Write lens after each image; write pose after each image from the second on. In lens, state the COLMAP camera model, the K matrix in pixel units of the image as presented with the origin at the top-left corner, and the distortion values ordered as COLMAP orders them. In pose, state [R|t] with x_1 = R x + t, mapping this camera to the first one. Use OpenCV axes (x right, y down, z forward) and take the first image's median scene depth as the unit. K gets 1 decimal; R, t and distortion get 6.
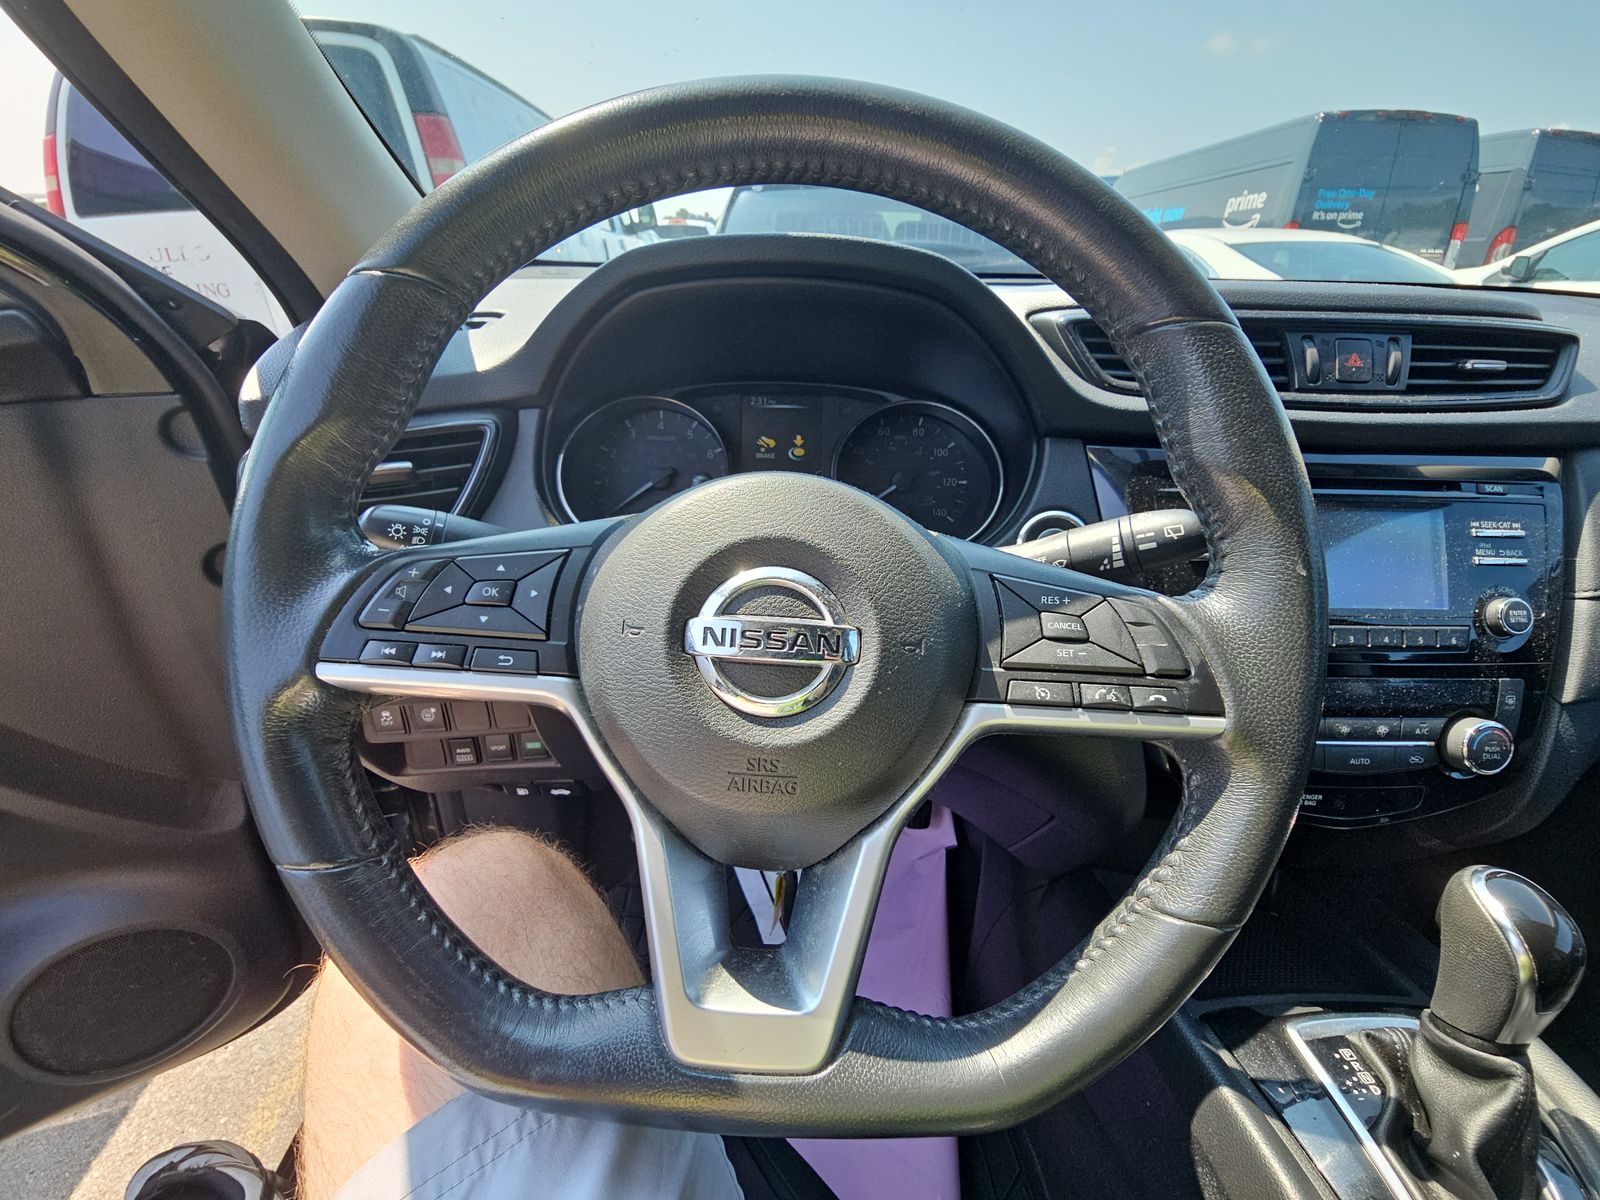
lens RADIAL K [[646.0, 0, 789.4], [0, 646.0, 591.6], [0, 0, 1]] dist [0.001765, -0.011831]
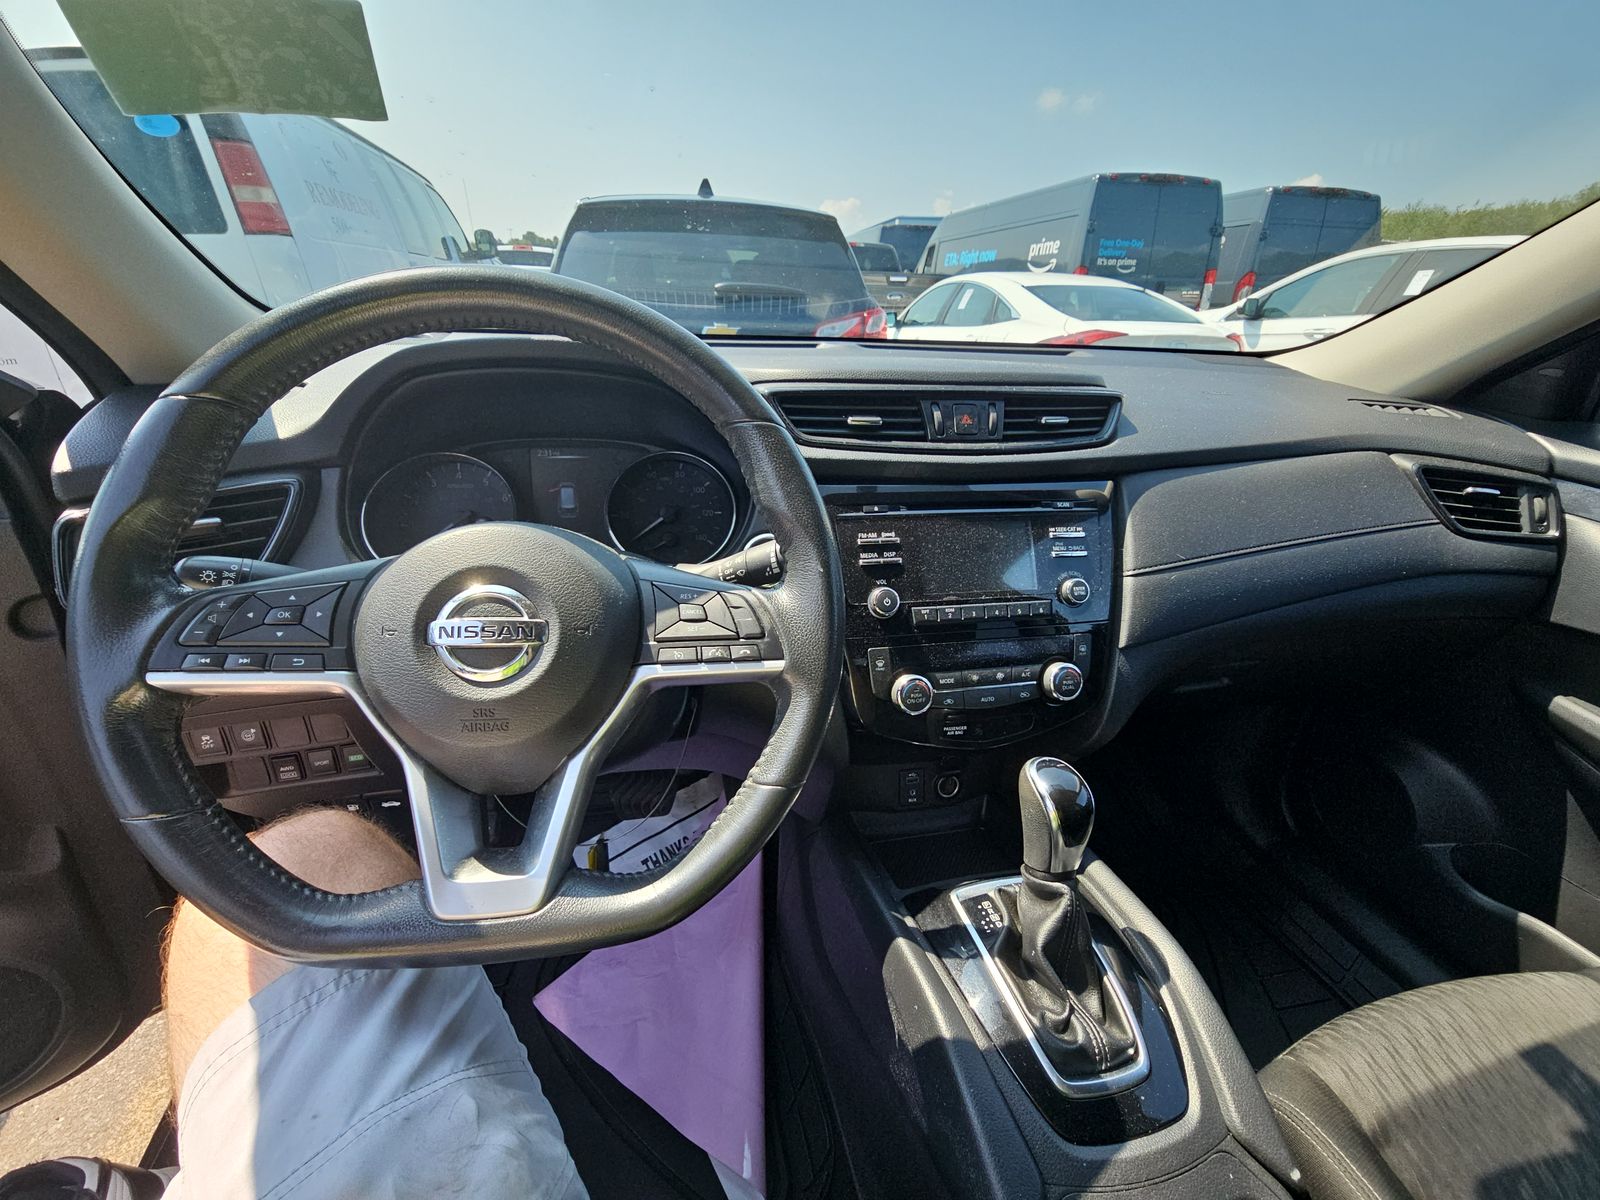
lens RADIAL K [[650.9, 0, 795.6], [0, 650.9, 596.1], [0, 0, 1]] dist [-0.001008, -0.004514]
pose [[0.981173, -0.061737, 0.182998, 0.251071], [0.066277, 0.997624, -0.018793, 0.040133], [-0.181403, 0.030567, 0.982934, -0.399929]]
